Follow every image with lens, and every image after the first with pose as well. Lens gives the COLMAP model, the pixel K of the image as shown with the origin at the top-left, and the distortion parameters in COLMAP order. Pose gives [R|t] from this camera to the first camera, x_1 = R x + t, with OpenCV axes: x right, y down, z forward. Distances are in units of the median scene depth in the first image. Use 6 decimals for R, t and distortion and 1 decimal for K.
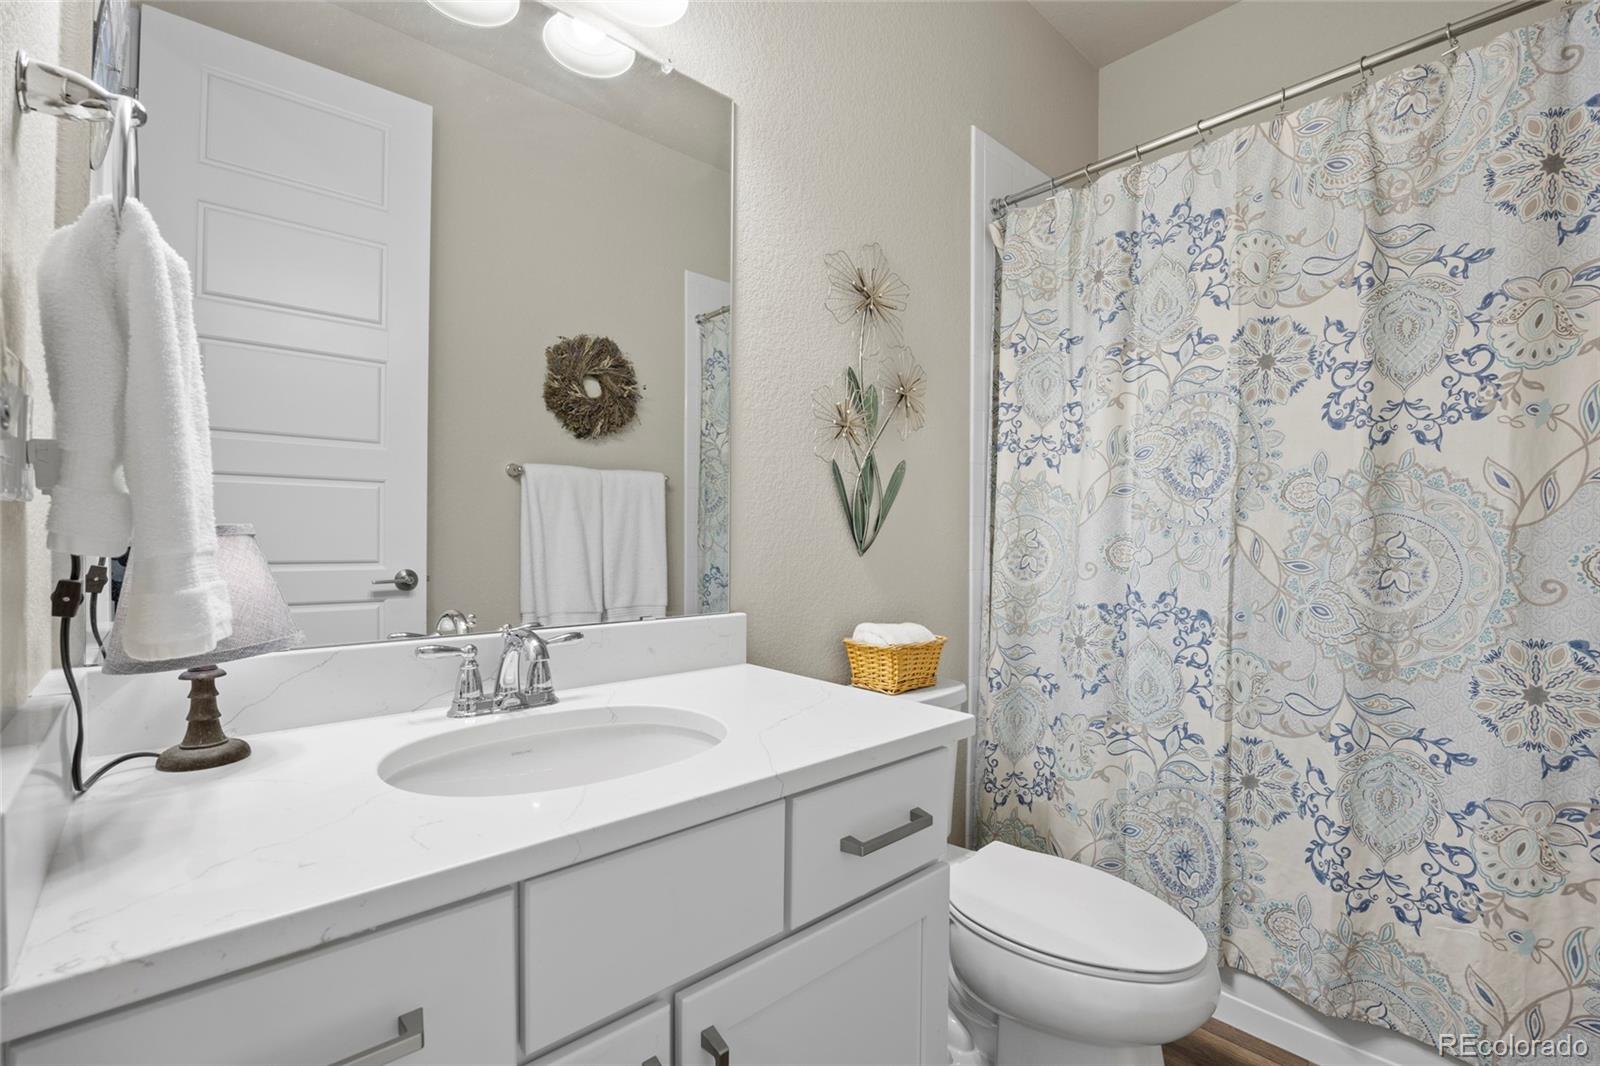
lens RADIAL K [[721.6, 0, 803.3], [0, 721.6, 536.6], [0, 0, 1]] dist [-0.027301, 0.004644]
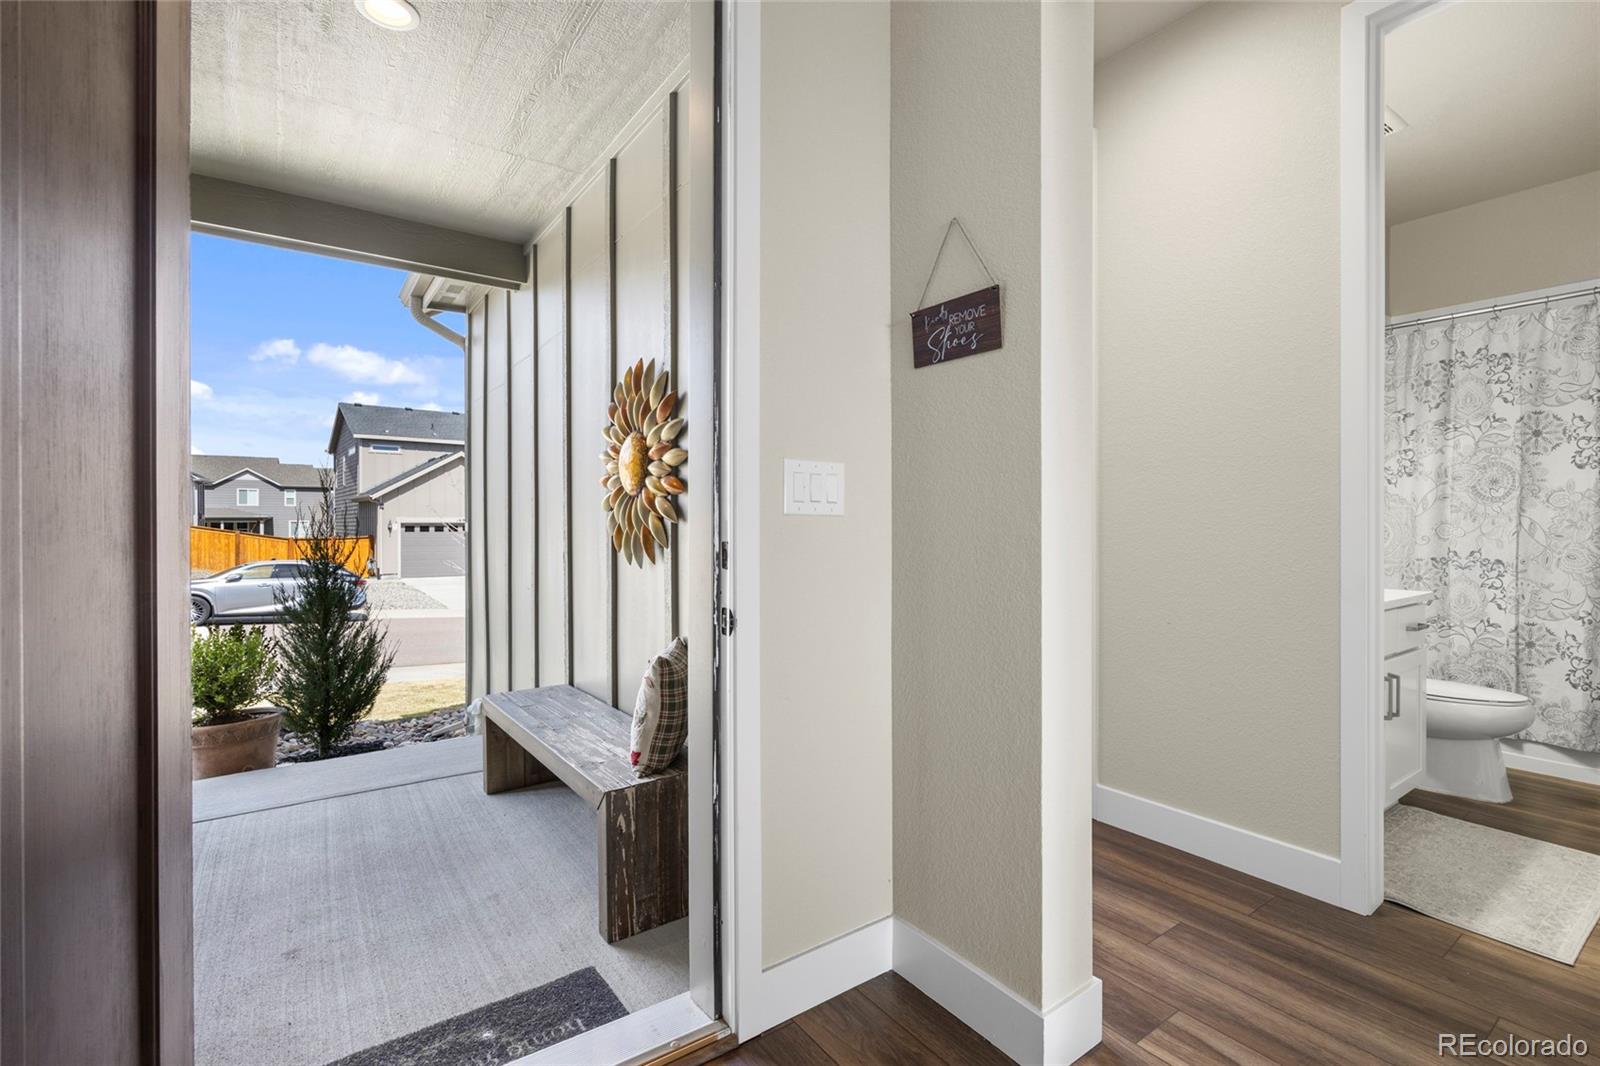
lens RADIAL K [[721.6, 0, 787.2], [0, 721.6, 524.1], [0, 0, 1]] dist [-0.027301, 0.004644]
pose [[0.989434, -0.006627, -0.144833, -1.111925], [0.005894, 0.999968, -0.005489, 0.006186], [0.144865, 0.004577, 0.989441, -1.214662]]
